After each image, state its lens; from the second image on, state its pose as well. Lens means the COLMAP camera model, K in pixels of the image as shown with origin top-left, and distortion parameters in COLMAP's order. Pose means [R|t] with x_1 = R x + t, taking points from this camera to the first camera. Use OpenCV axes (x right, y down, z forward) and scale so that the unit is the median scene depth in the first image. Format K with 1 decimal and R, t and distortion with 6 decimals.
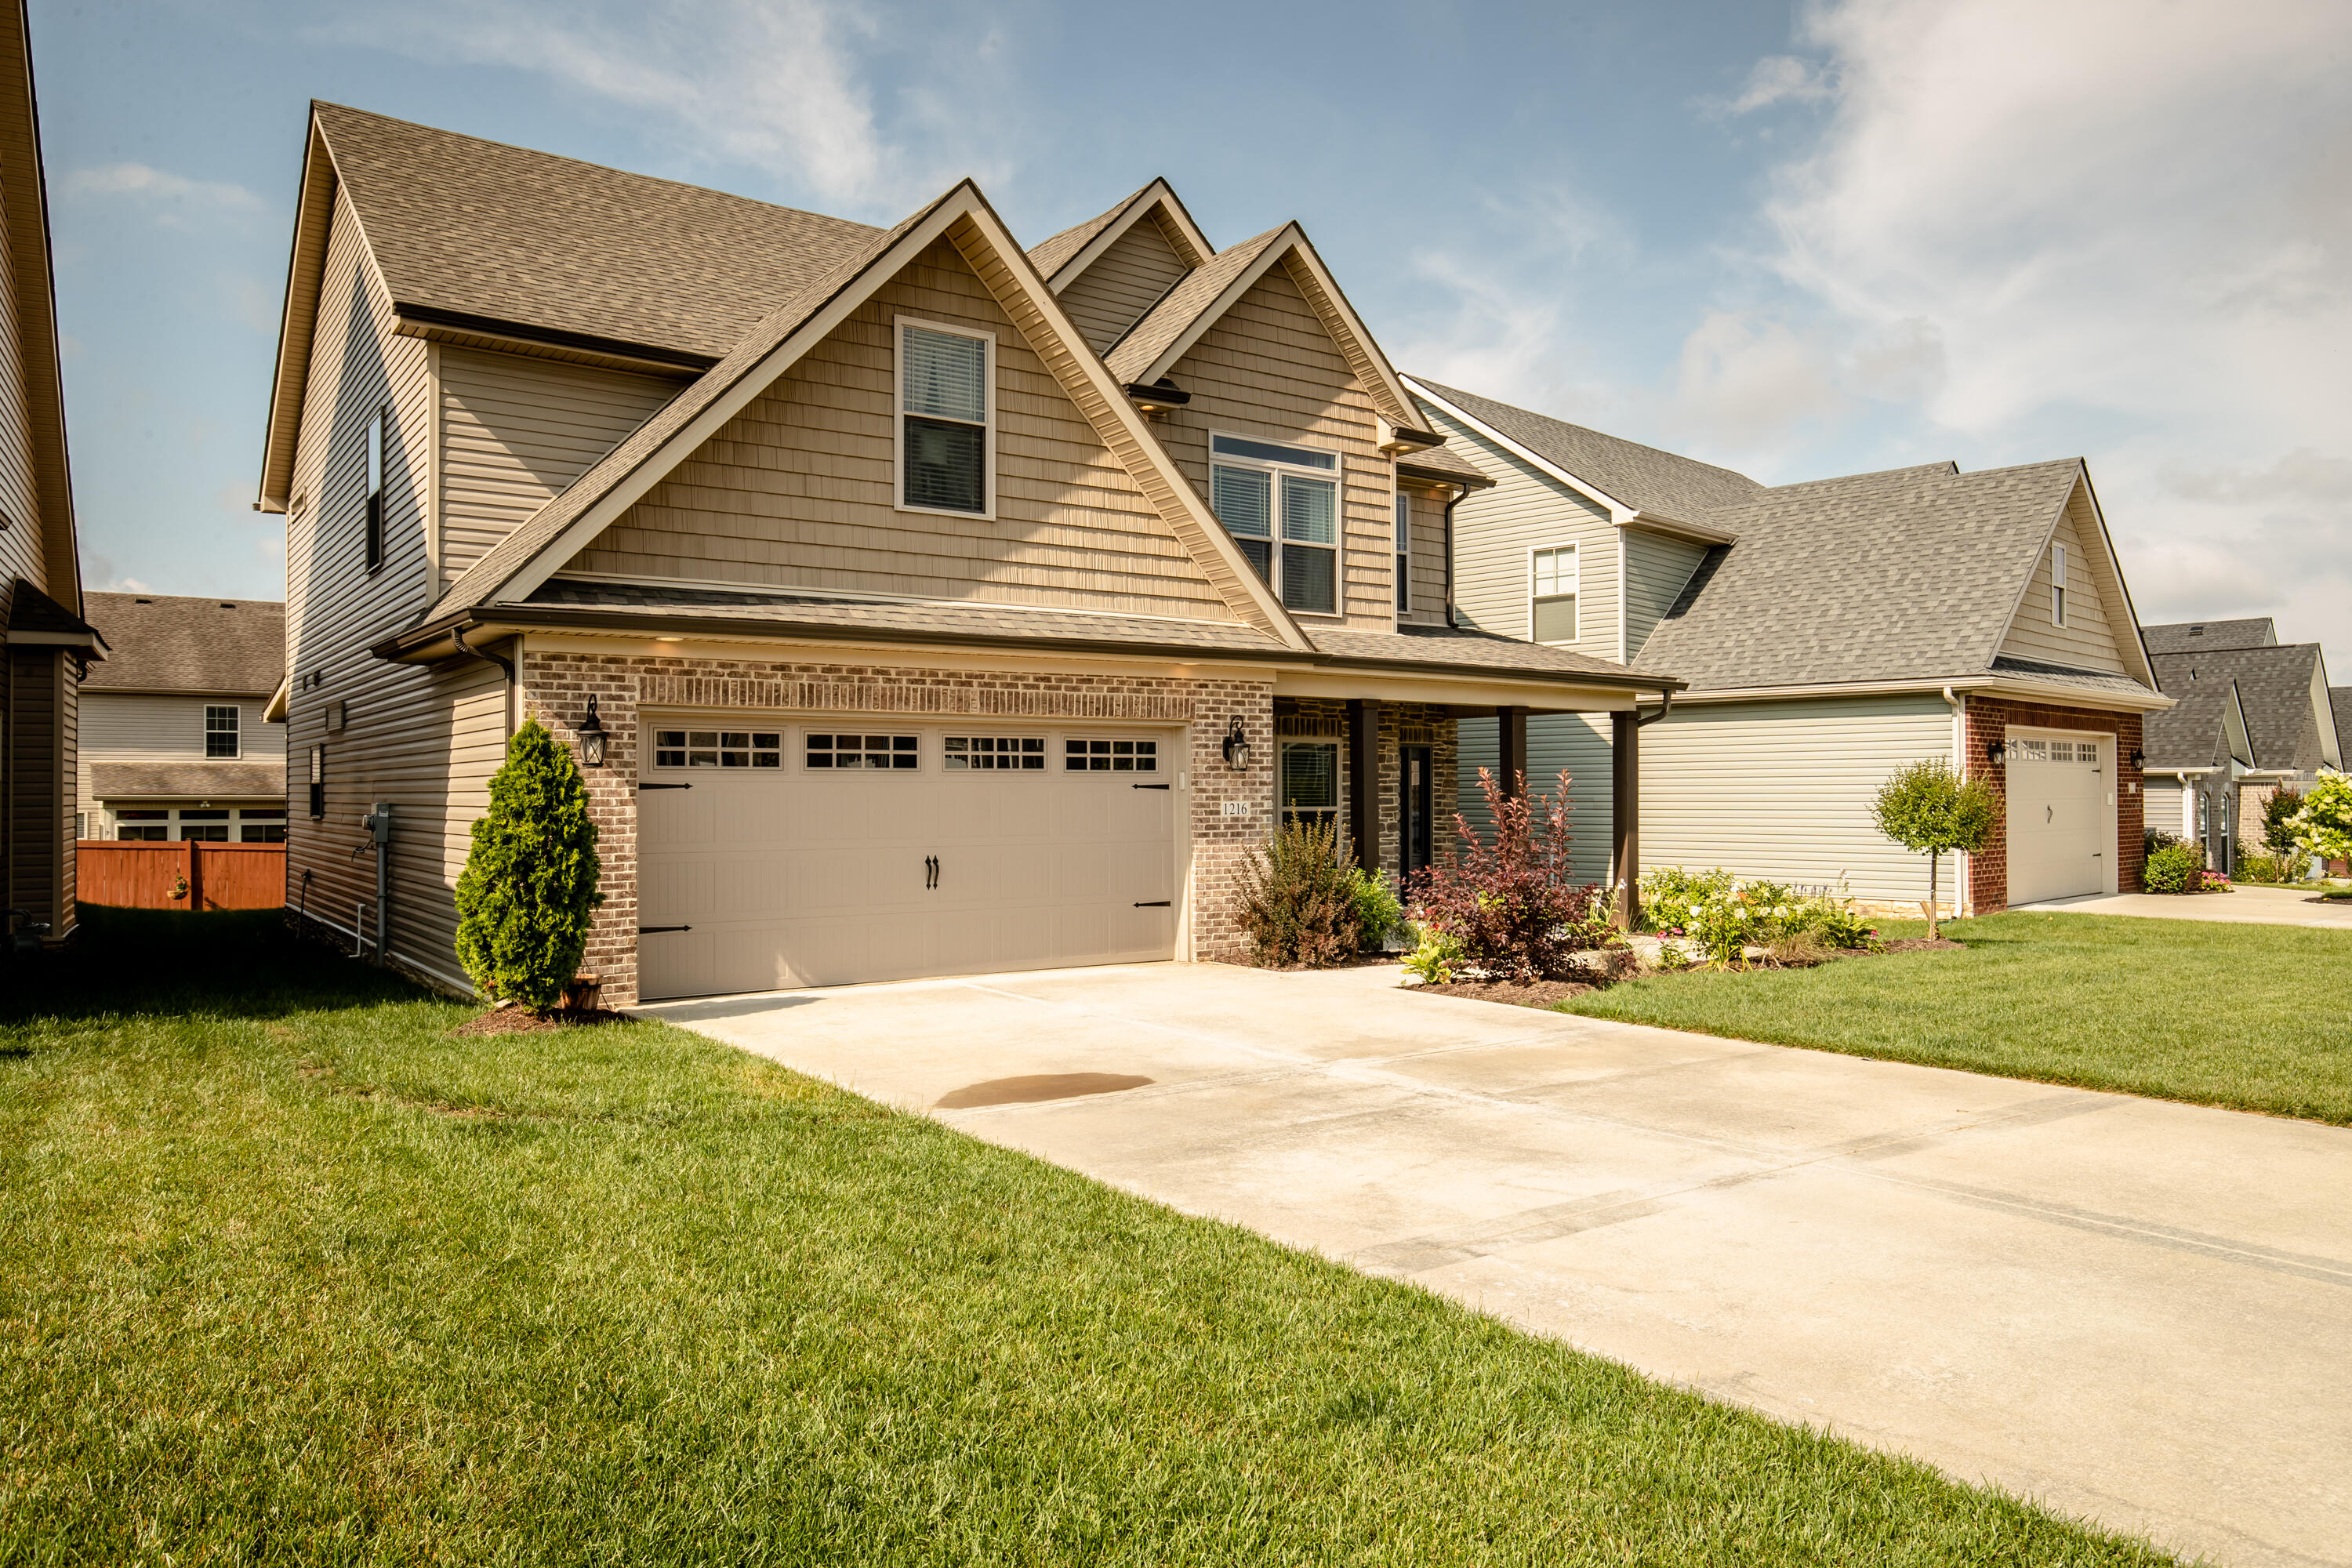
lens RADIAL K [[1584.8, 0, 1176.0], [0, 1584.8, 784.0], [0, 0, 1]] dist [-0.003064, -0.000657]
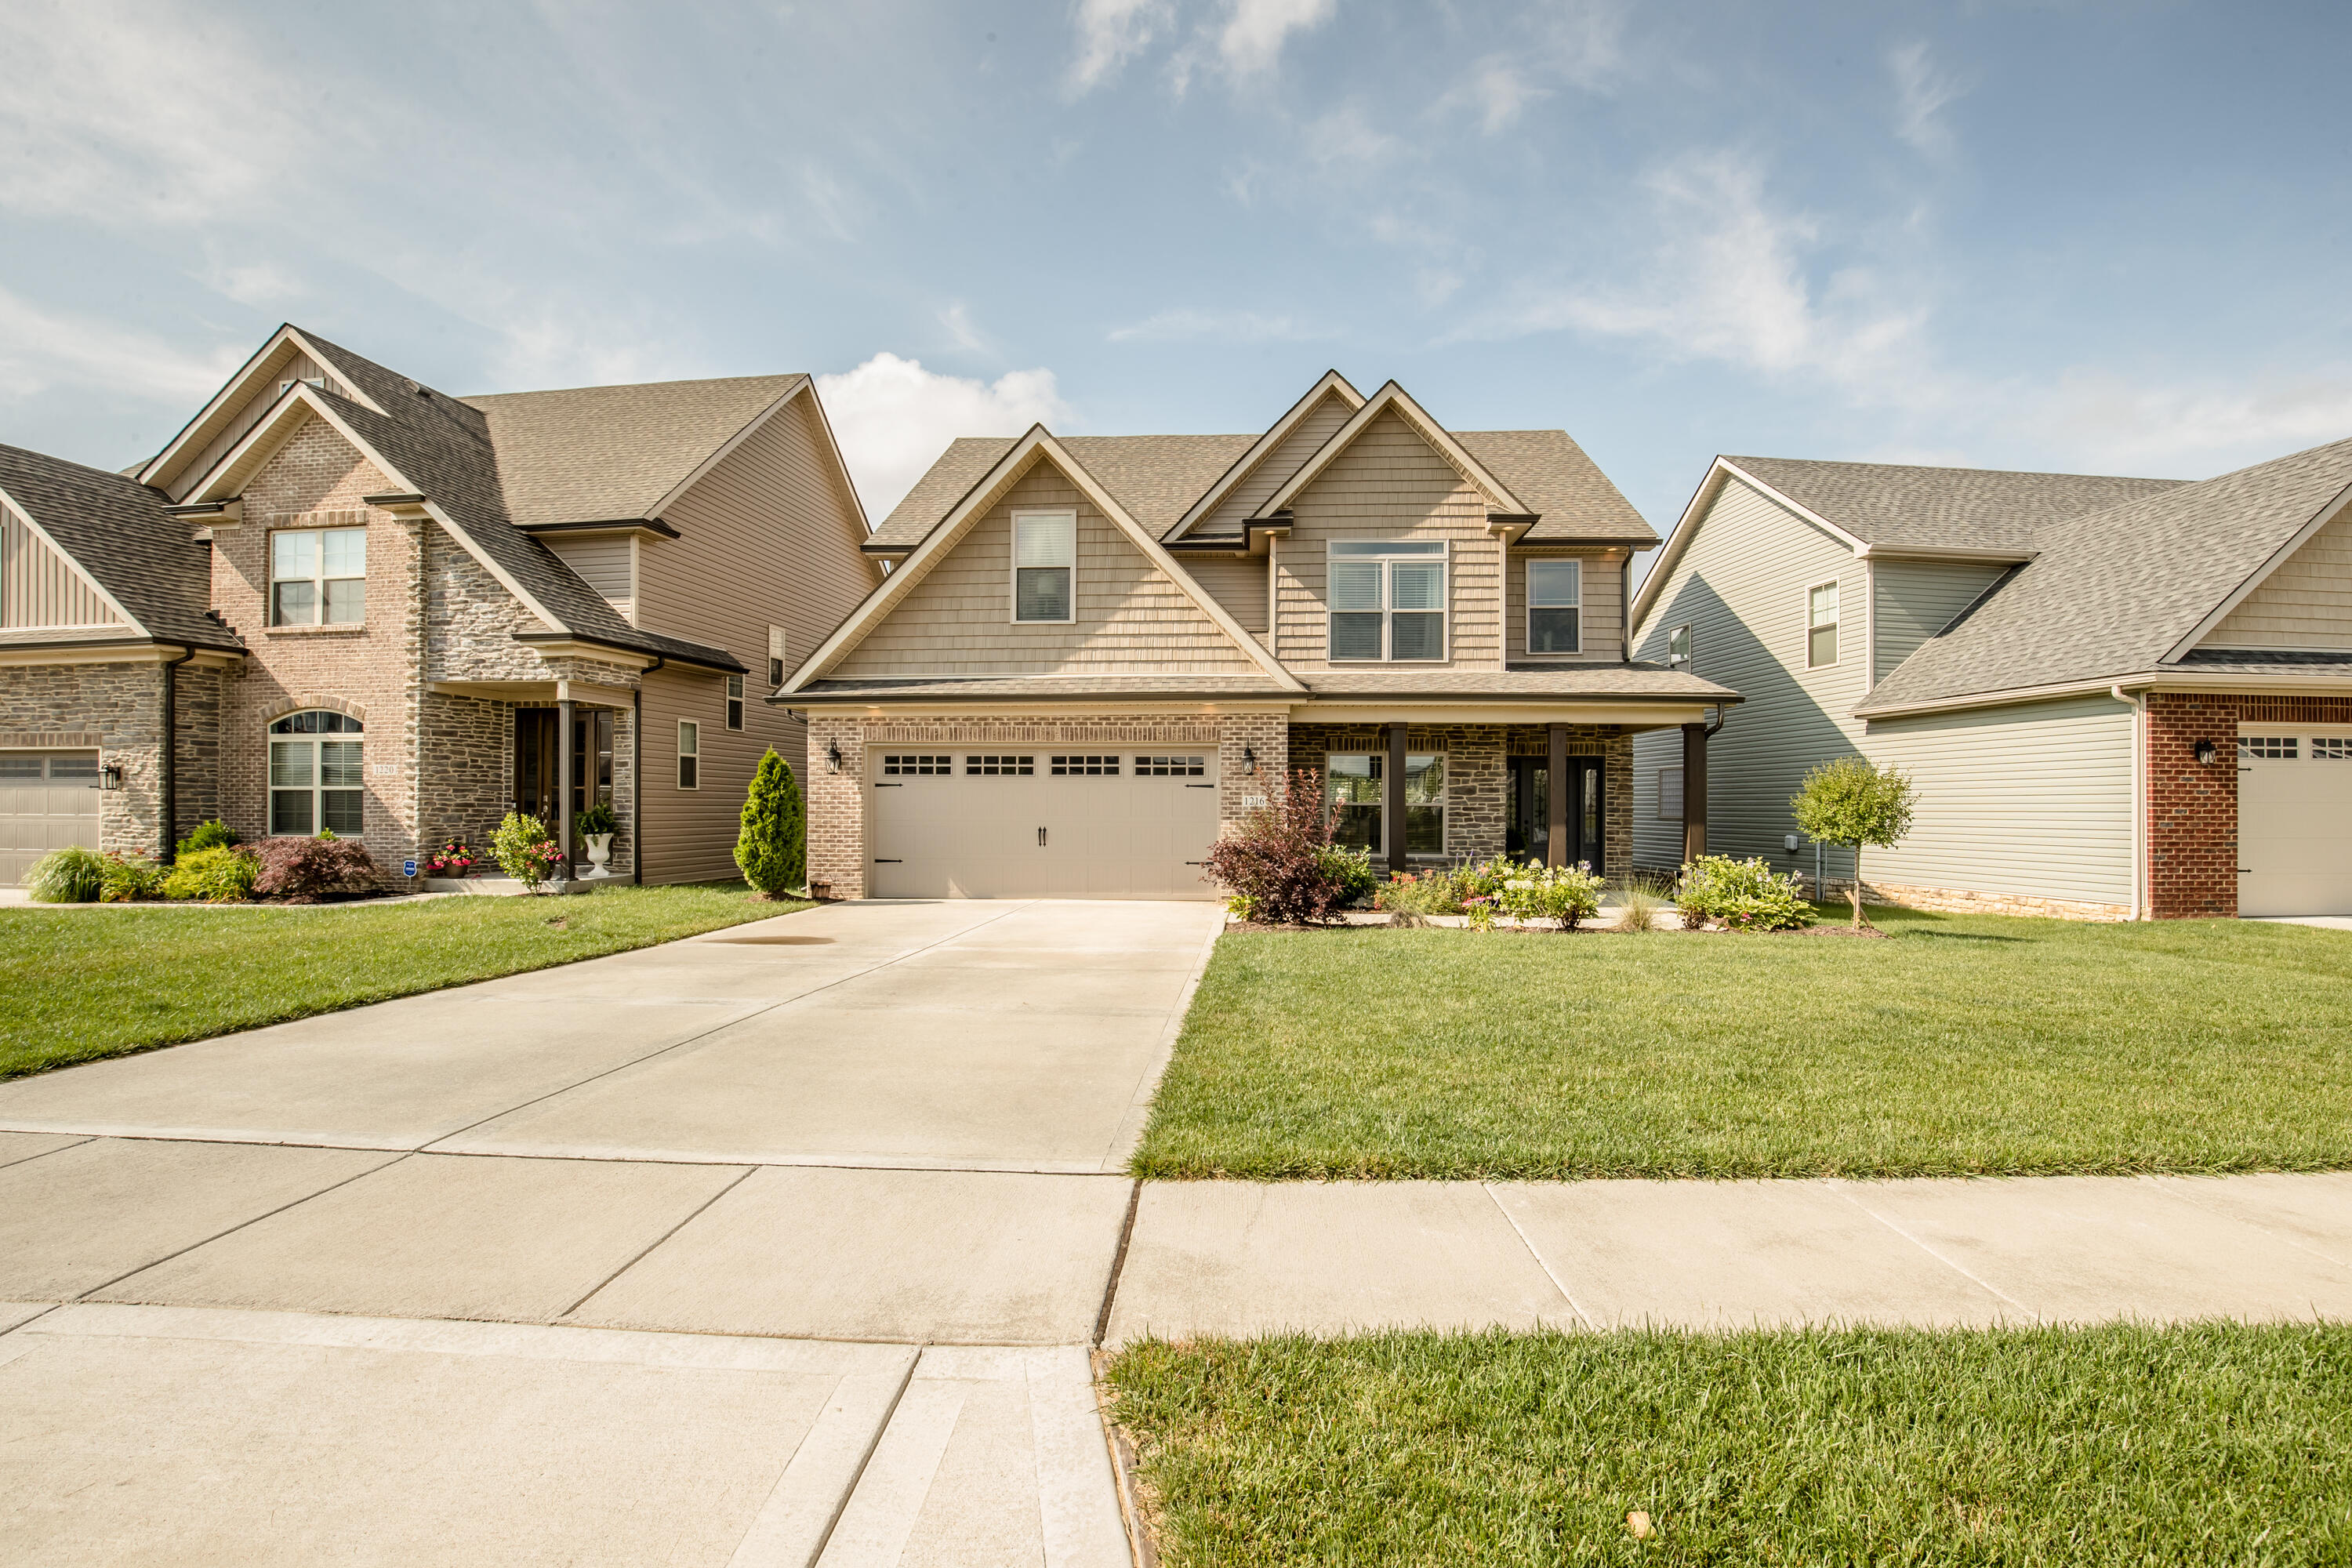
lens RADIAL K [[1020.1, 0, 1178.8], [0, 1020.1, 806.6], [0, 0, 1]] dist [-0.028478, 0.000161]
pose [[0.778458, 0.010338, -0.627611, 0.608683], [-0.002507, 0.999908, 0.013361, 0.008614], [0.627691, -0.008828, 0.778412, 0.234890]]
